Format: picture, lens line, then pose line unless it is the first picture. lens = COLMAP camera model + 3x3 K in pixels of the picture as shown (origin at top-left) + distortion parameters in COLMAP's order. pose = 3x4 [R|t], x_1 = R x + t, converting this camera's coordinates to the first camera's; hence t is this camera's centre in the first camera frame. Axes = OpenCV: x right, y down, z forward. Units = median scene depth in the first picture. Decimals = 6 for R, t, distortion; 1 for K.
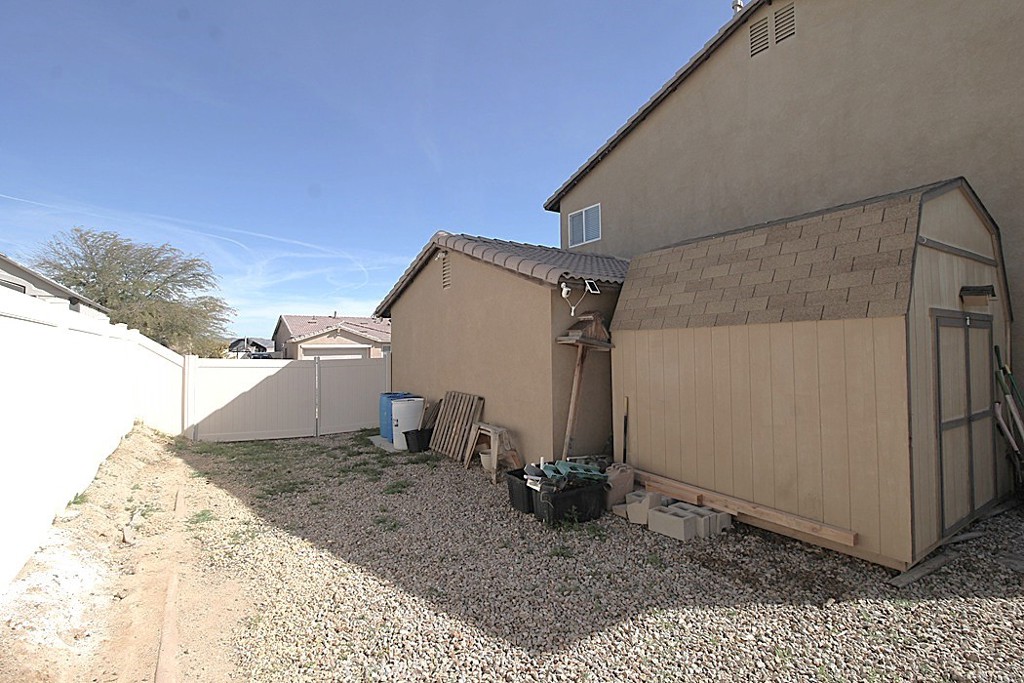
lens RADIAL K [[478.5, 0, 511.7], [0, 478.5, 330.9], [0, 0, 1]] dist [0.001250, -0.012771]
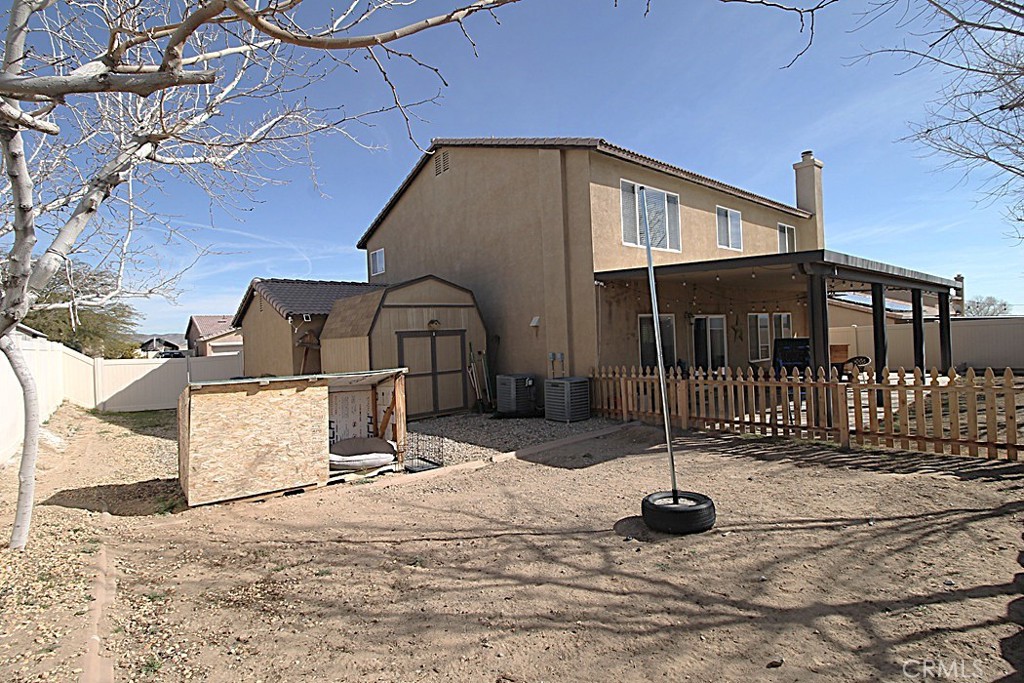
lens RADIAL K [[478.5, 0, 511.7], [0, 478.5, 330.9], [0, 0, 1]] dist [0.001250, -0.012771]
pose [[0.992902, -0.031021, 0.114816, 0.359982], [0.027868, 0.999192, 0.028968, -0.031779], [-0.115622, -0.025563, 0.992964, -0.509469]]
